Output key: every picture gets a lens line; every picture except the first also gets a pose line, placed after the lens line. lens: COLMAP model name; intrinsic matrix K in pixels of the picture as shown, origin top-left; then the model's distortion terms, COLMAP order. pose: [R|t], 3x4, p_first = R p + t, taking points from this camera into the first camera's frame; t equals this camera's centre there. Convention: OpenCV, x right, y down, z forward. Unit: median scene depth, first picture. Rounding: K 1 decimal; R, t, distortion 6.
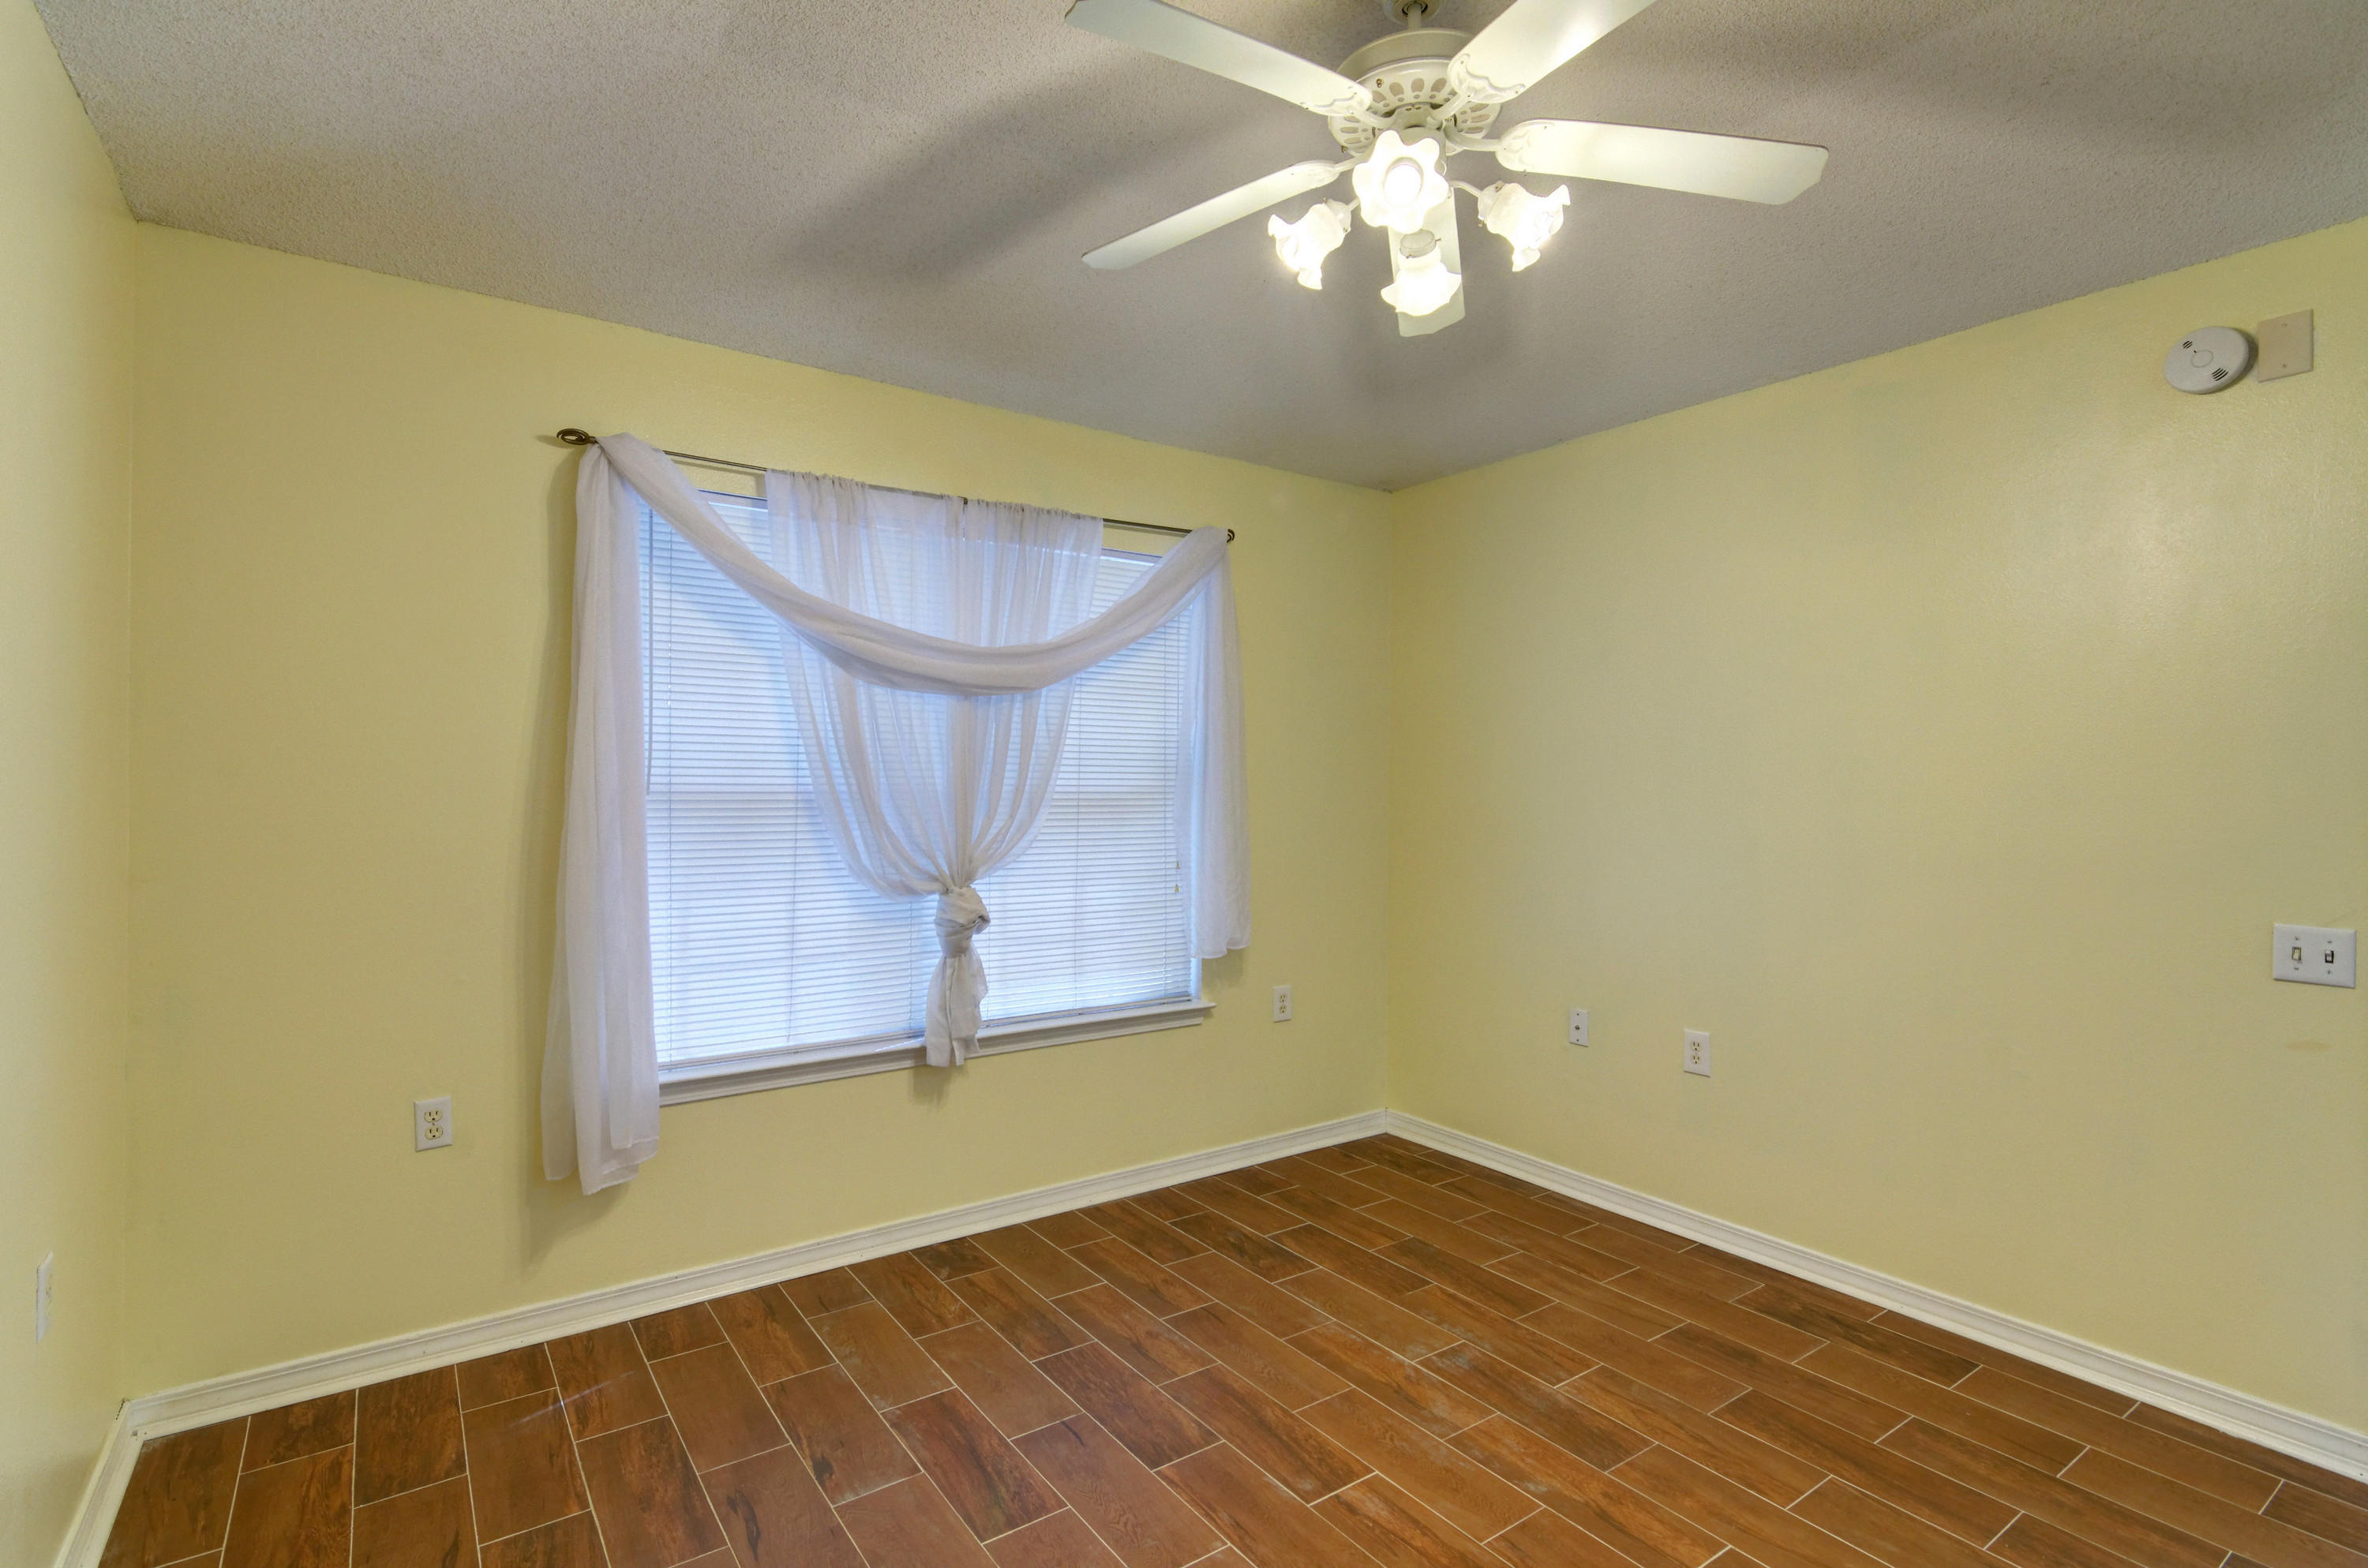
lens RADIAL K [[1129.6, 0, 1171.7], [0, 1129.6, 761.4], [0, 0, 1]] dist [0.011041, -0.000567]
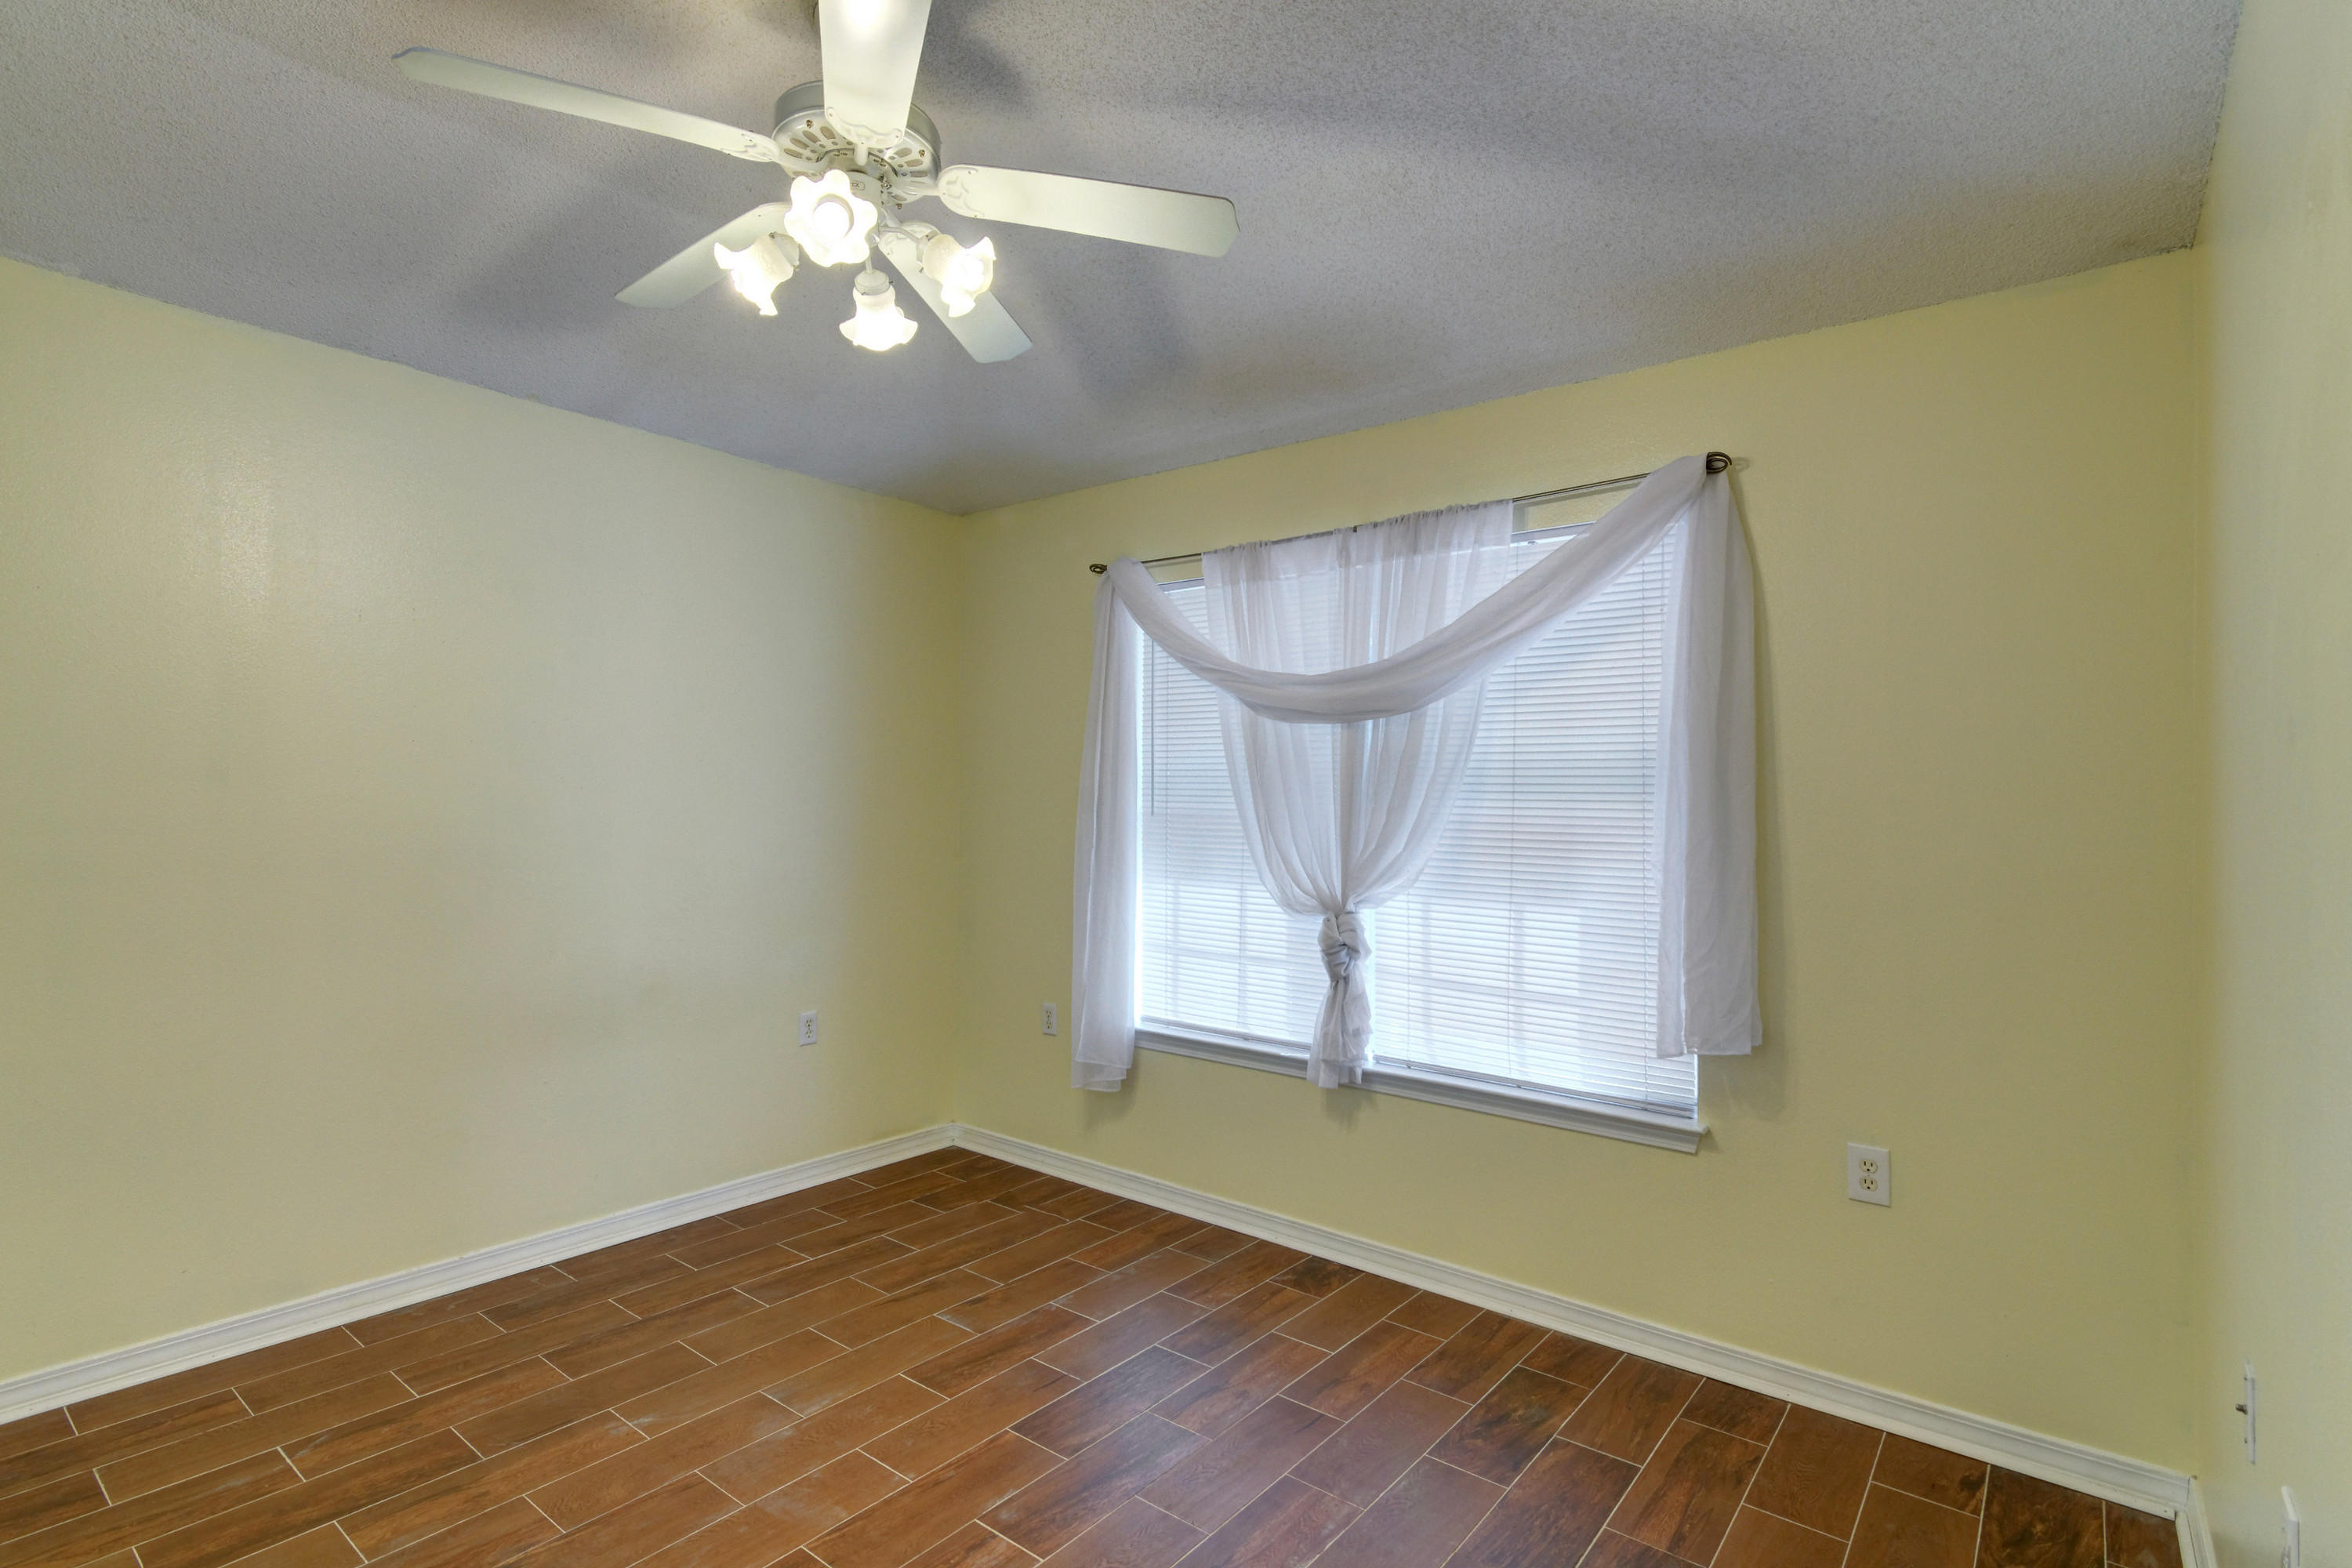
lens RADIAL K [[1126.8, 0, 1176.0], [0, 1126.8, 784.0], [0, 0, 1]] dist [0.012129, -0.000080]
pose [[0.290851, -0.022587, -0.956502, 0.772844], [-0.009610, 0.999602, -0.026527, 0.026528], [0.956720, 0.016908, 0.290518, 0.594368]]
